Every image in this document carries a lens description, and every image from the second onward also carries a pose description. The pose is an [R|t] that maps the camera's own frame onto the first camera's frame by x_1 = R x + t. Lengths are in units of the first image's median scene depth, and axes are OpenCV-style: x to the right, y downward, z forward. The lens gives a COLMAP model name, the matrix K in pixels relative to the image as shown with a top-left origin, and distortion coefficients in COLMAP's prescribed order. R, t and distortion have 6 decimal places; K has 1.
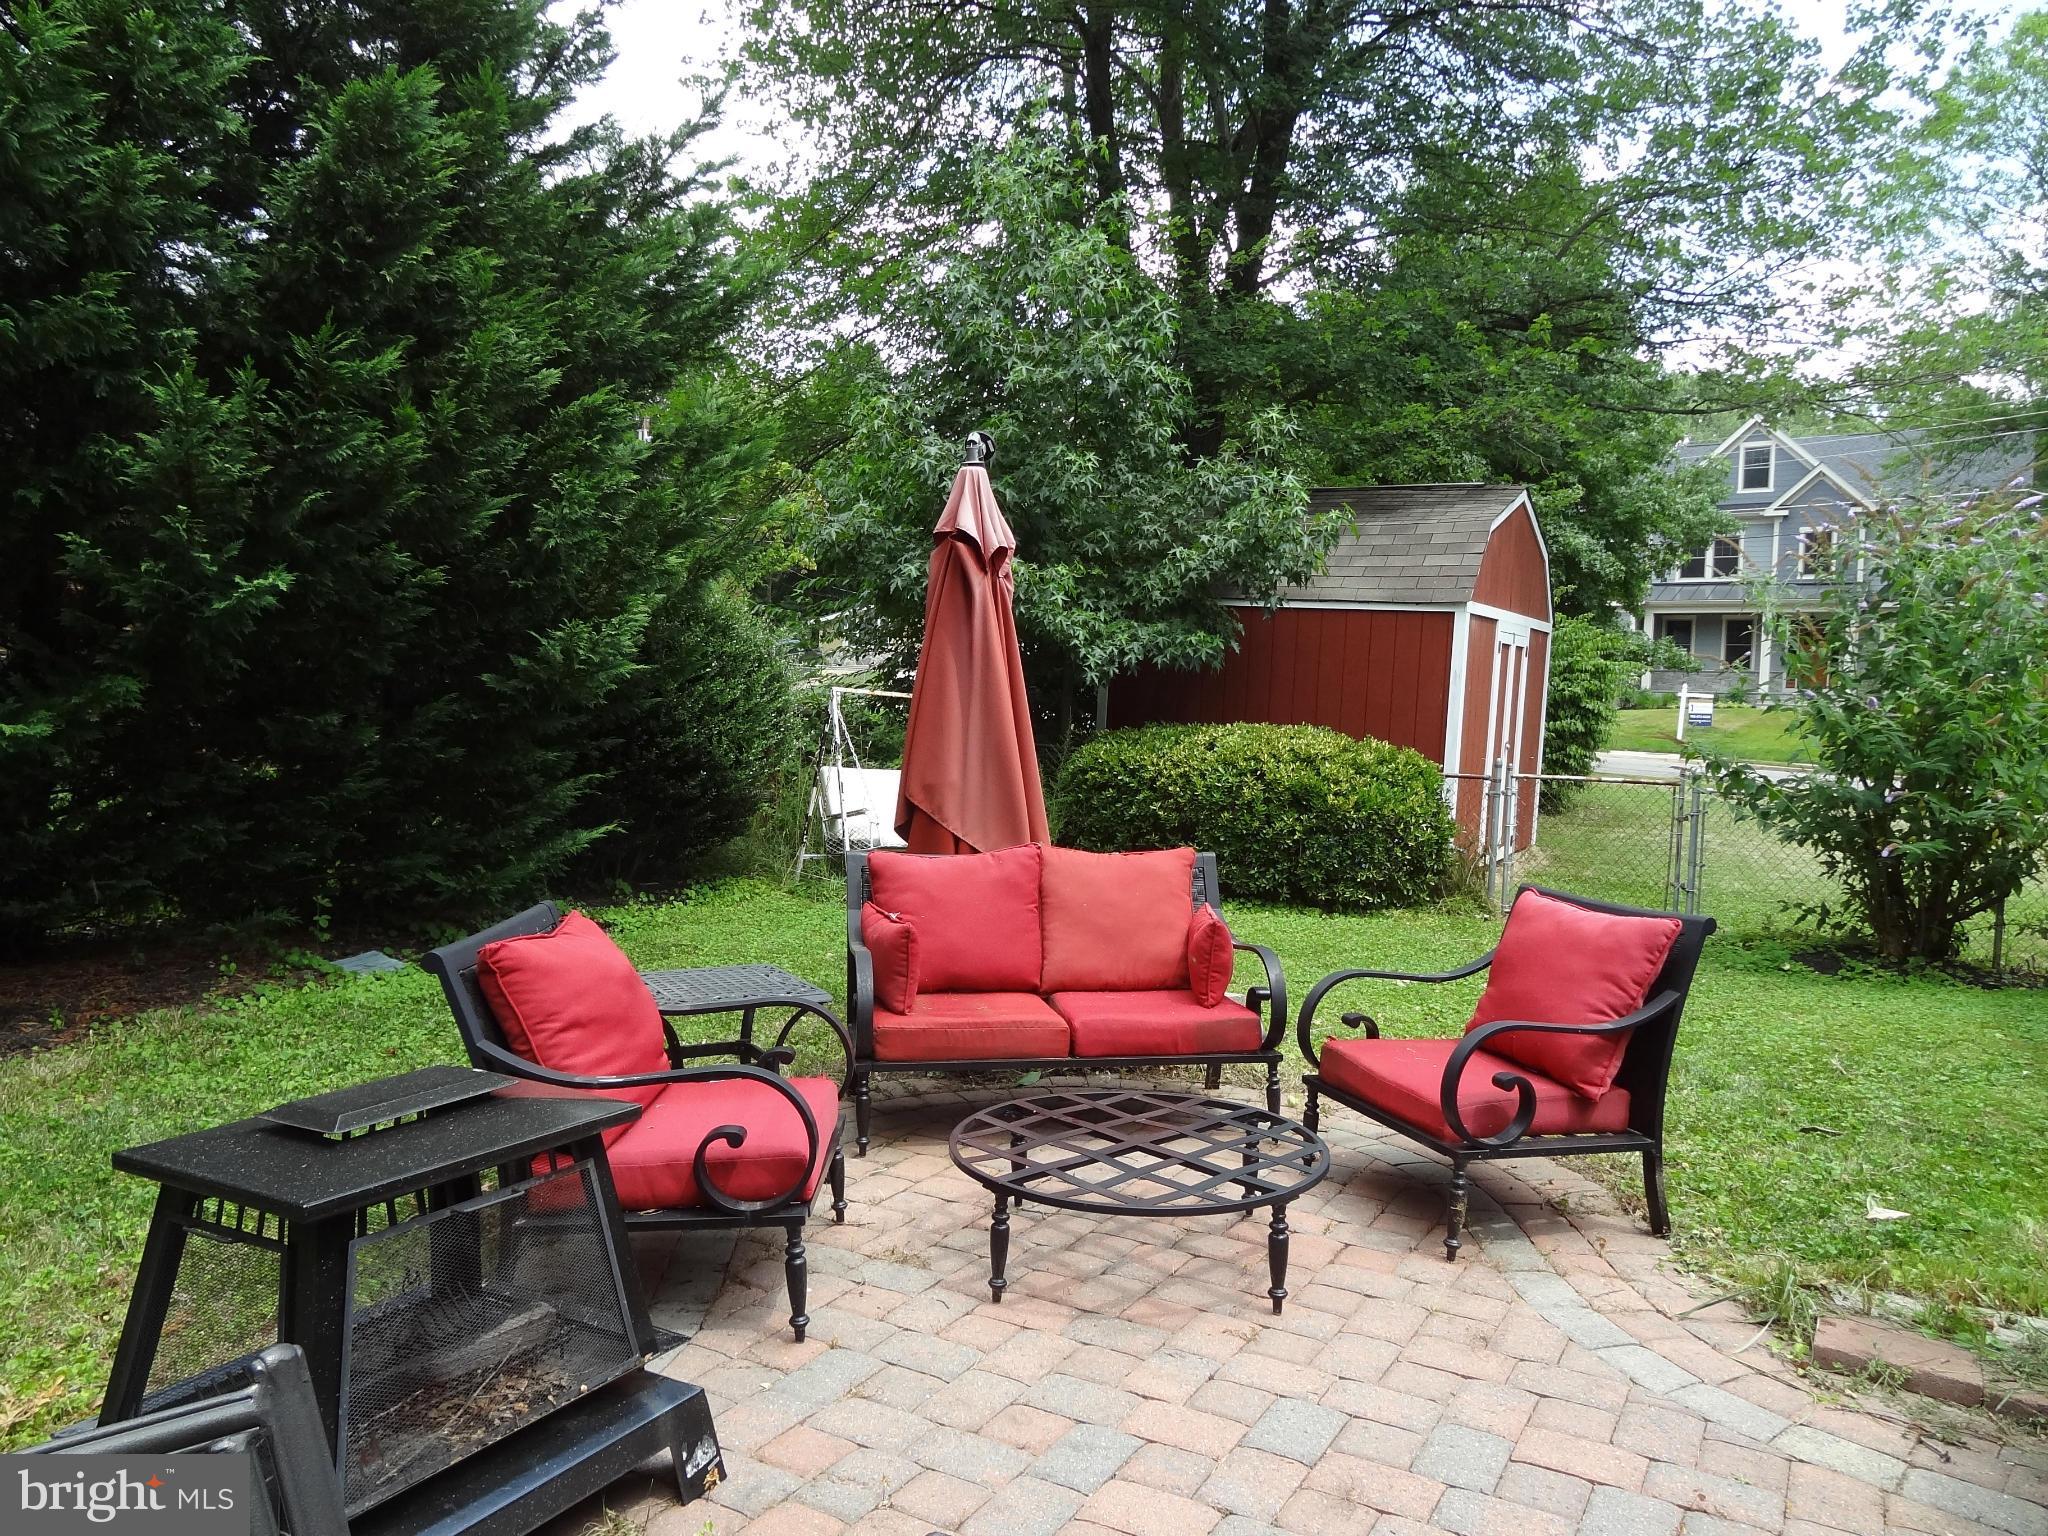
lens RADIAL K [[1434.5, 0, 1015.5], [0, 1434.5, 742.1], [0, 0, 1]] dist [-0.009059, 0.001847]
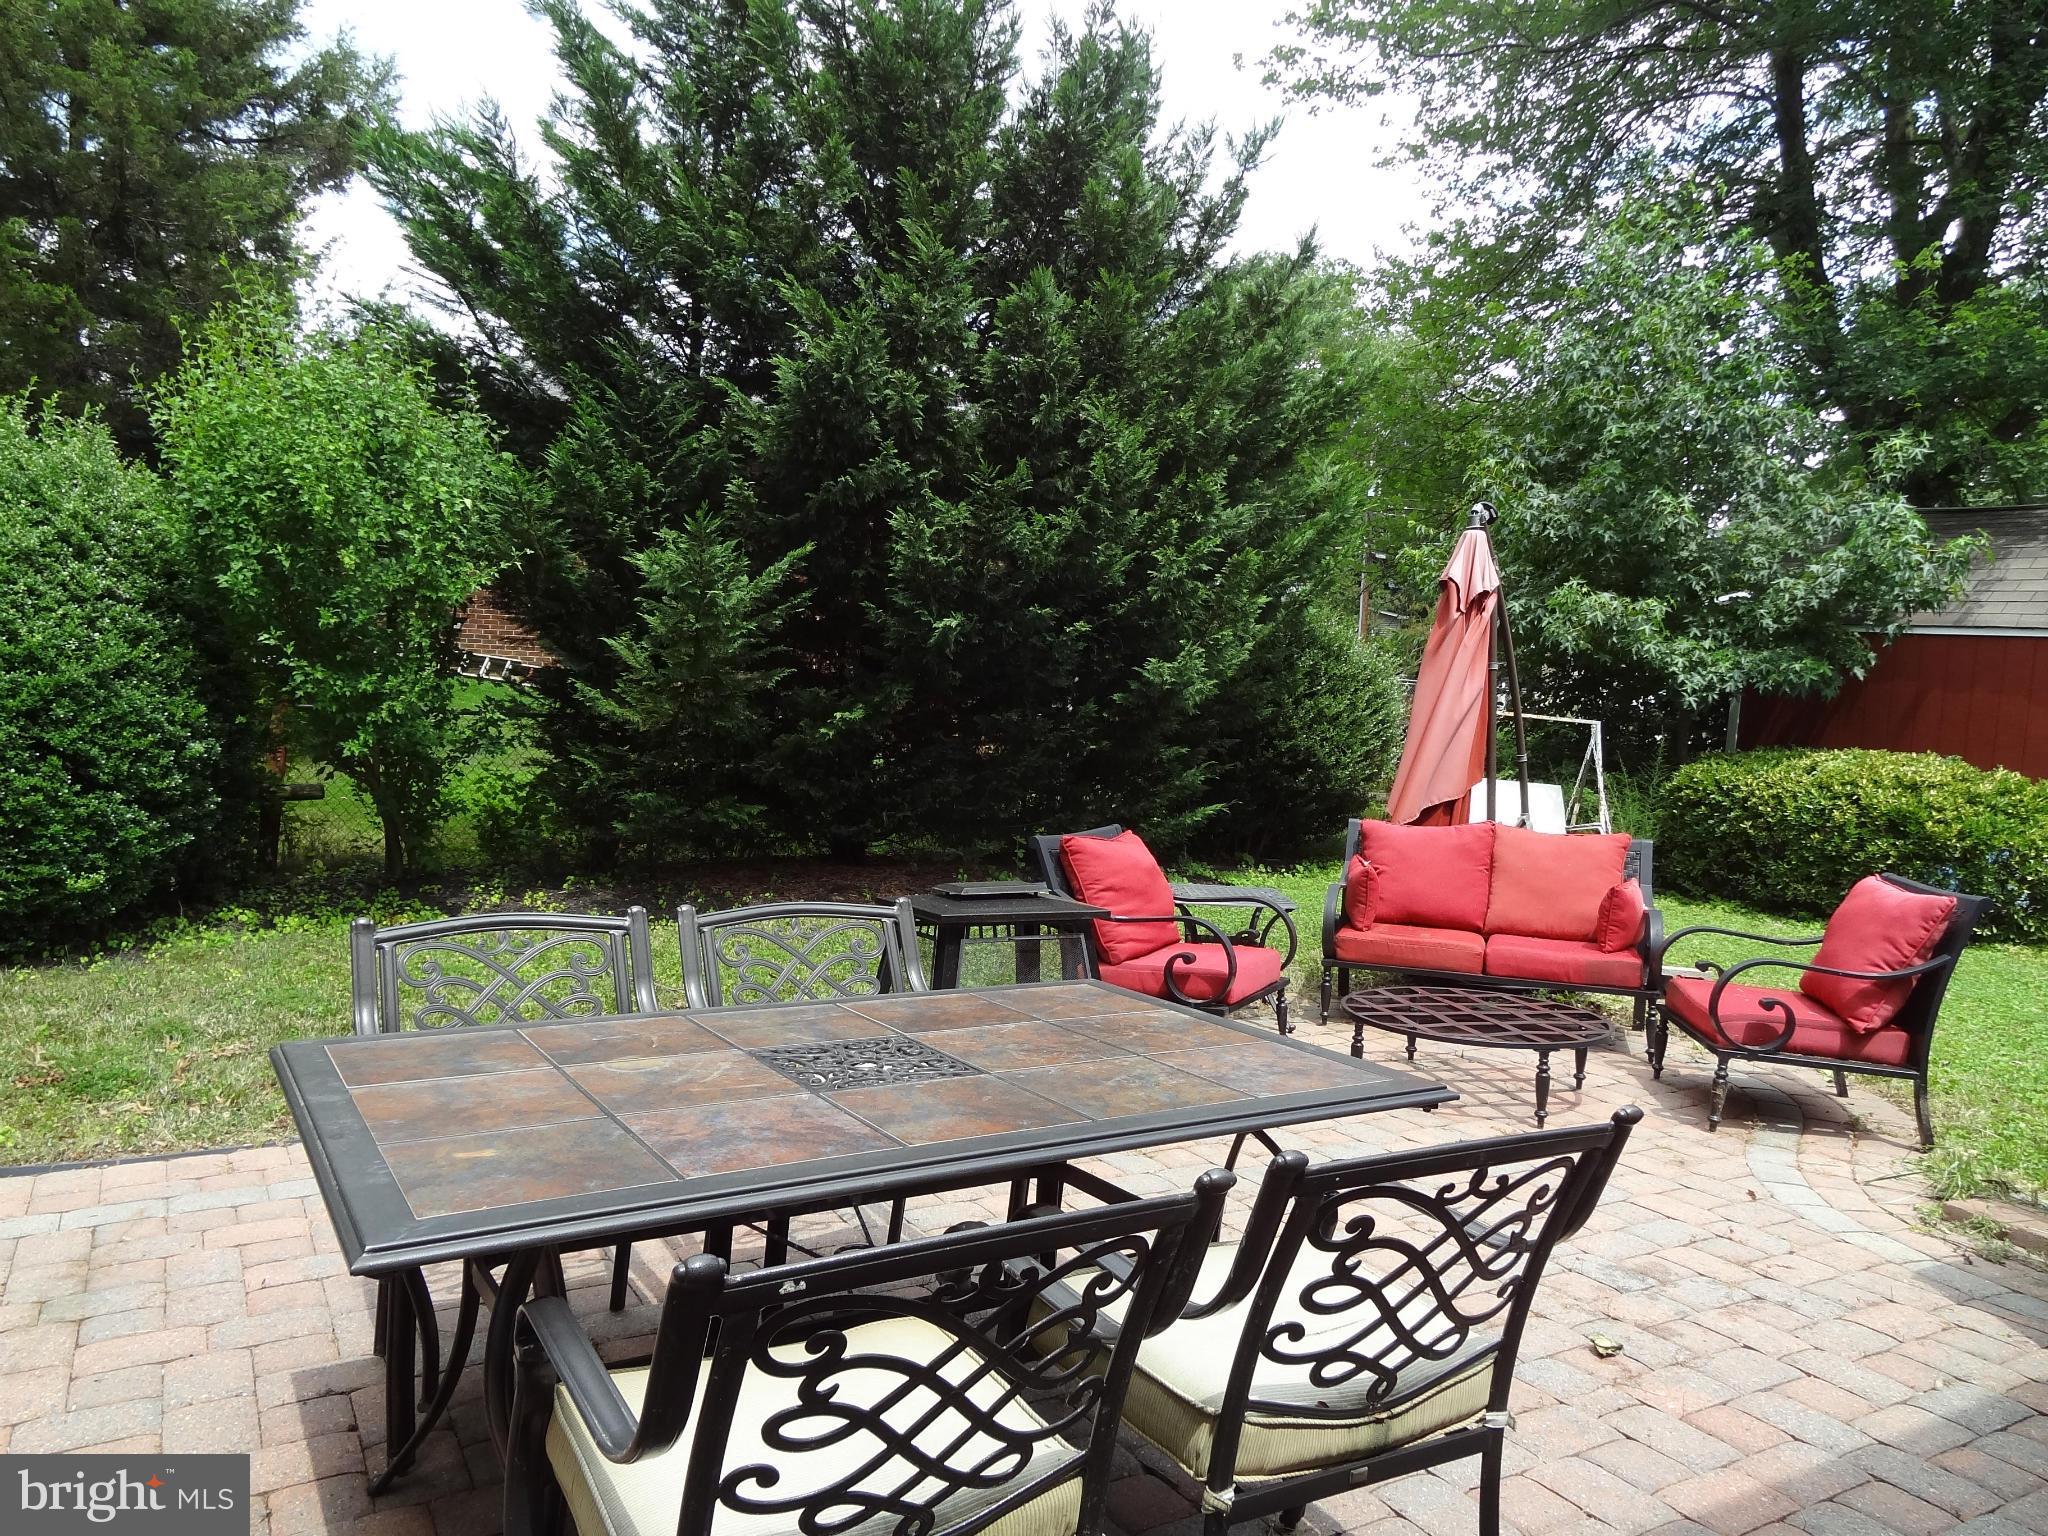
lens RADIAL K [[1438.8, 0, 1021.1], [0, 1438.8, 770.5], [0, 0, 1]] dist [-0.008593, 0.019580]
pose [[0.877918, 0.042895, -0.476885, 0.138141], [-0.040883, 0.999057, 0.014601, 0.011850], [0.477062, 0.006678, 0.878844, -0.188566]]
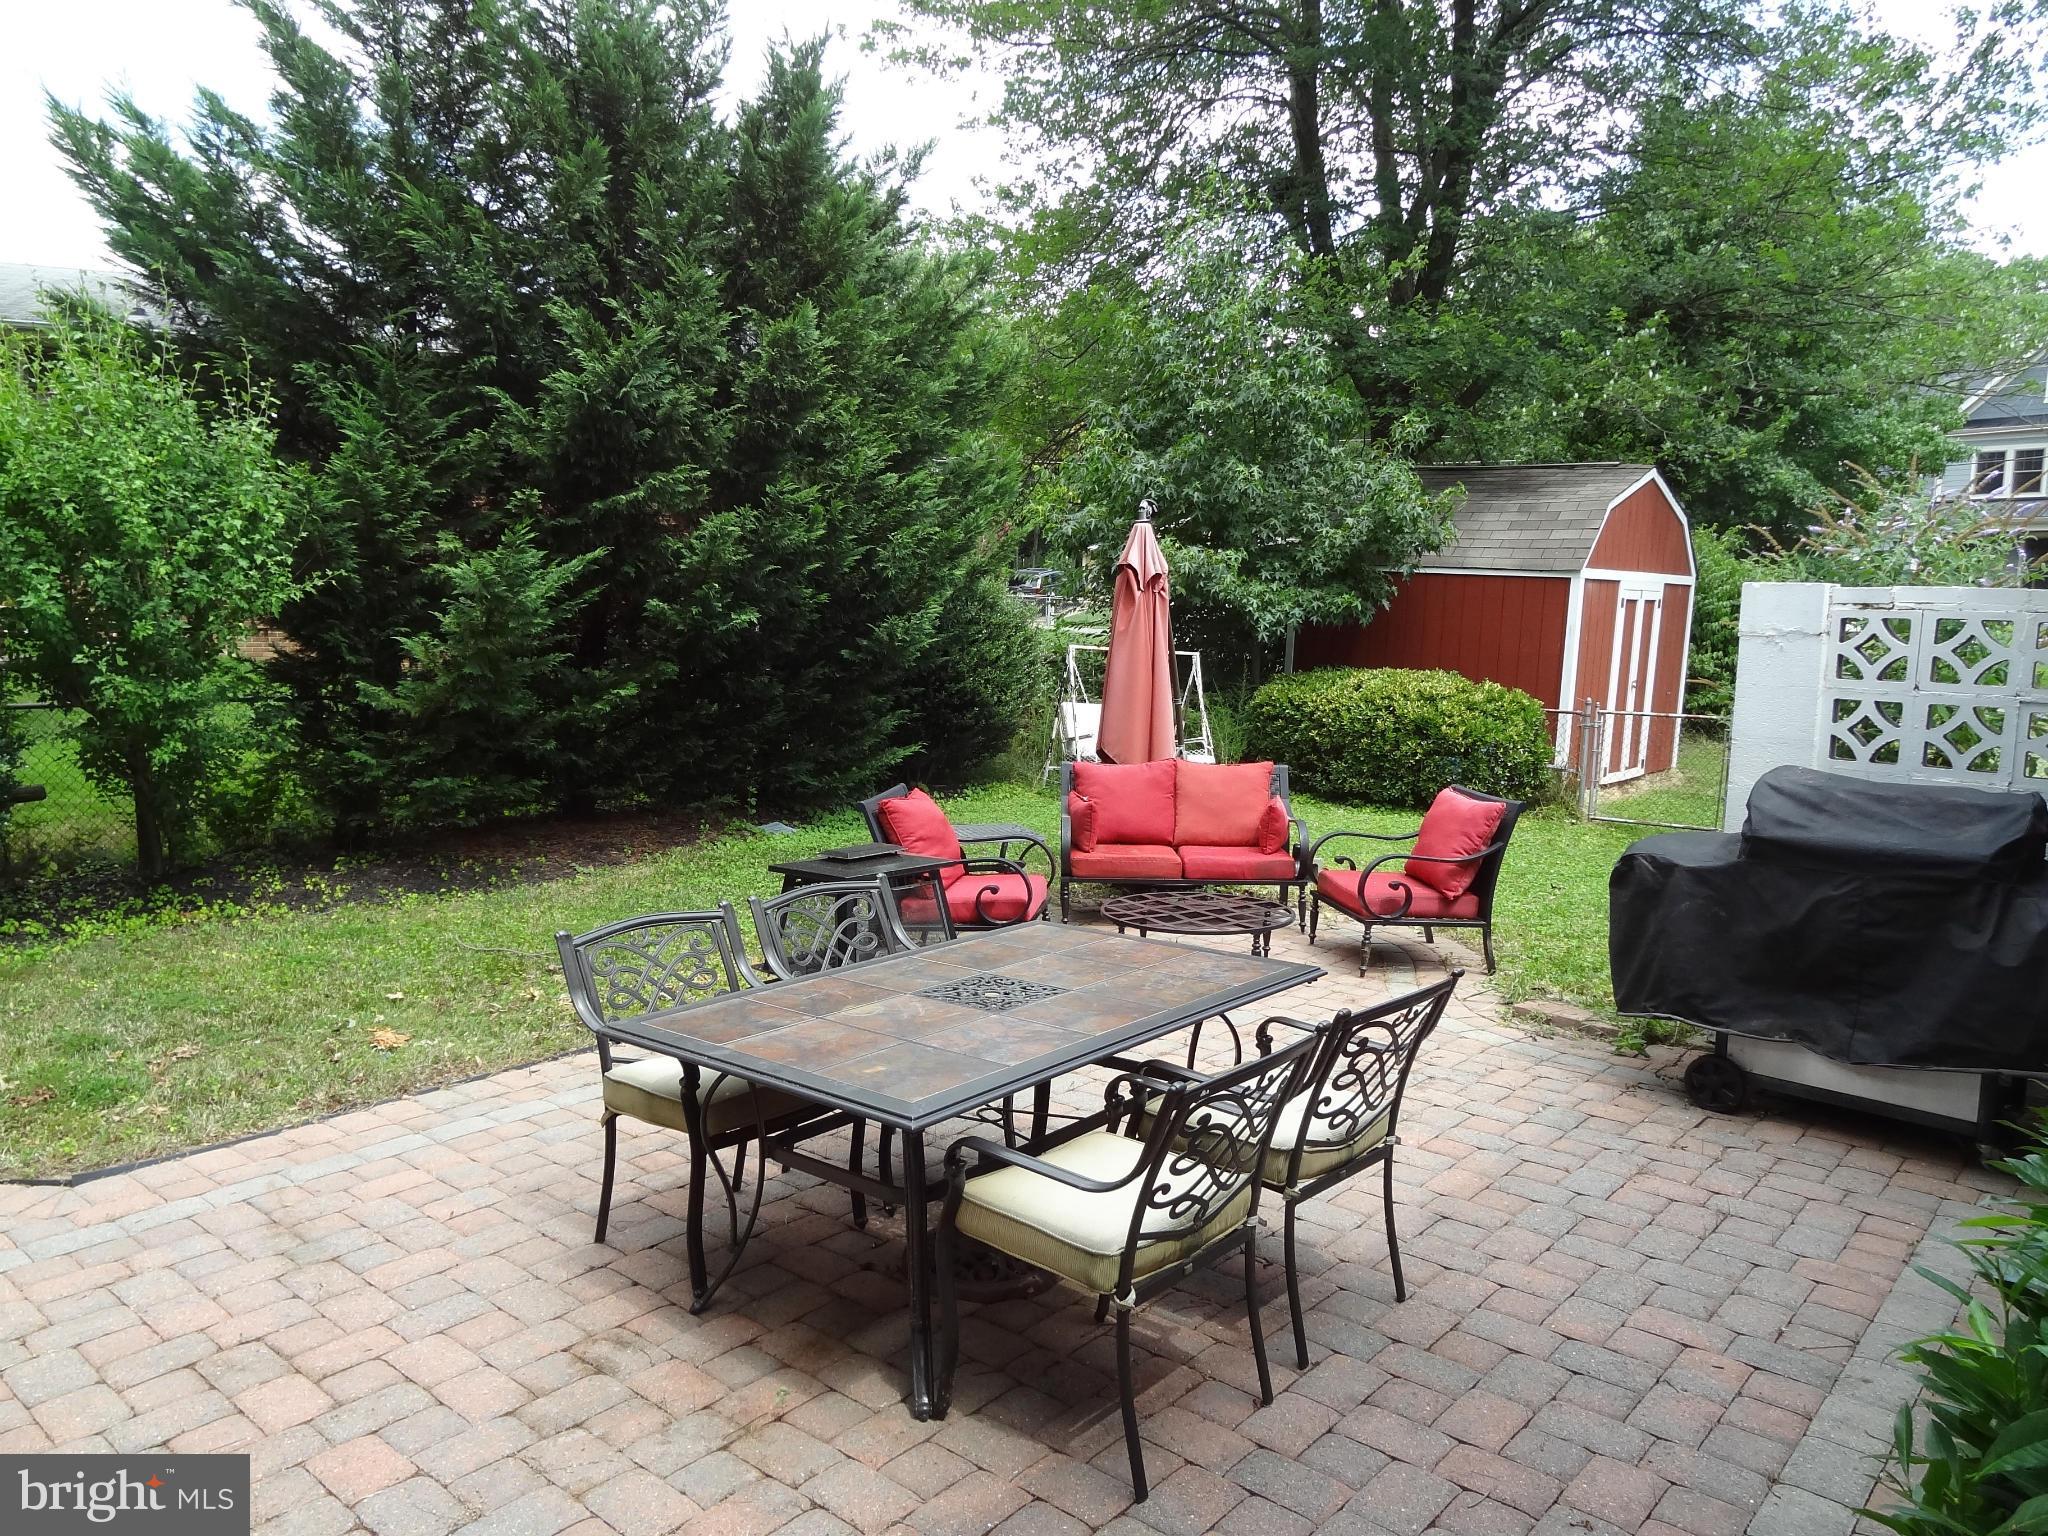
lens RADIAL K [[1438.8, 0, 1021.1], [0, 1438.8, 770.5], [0, 0, 1]] dist [-0.008593, 0.019580]
pose [[0.983594, 0.012180, -0.179984, 0.075328], [0.001555, 0.997108, 0.075976, -0.022868], [0.180389, -0.075010, 0.980731, -0.360372]]
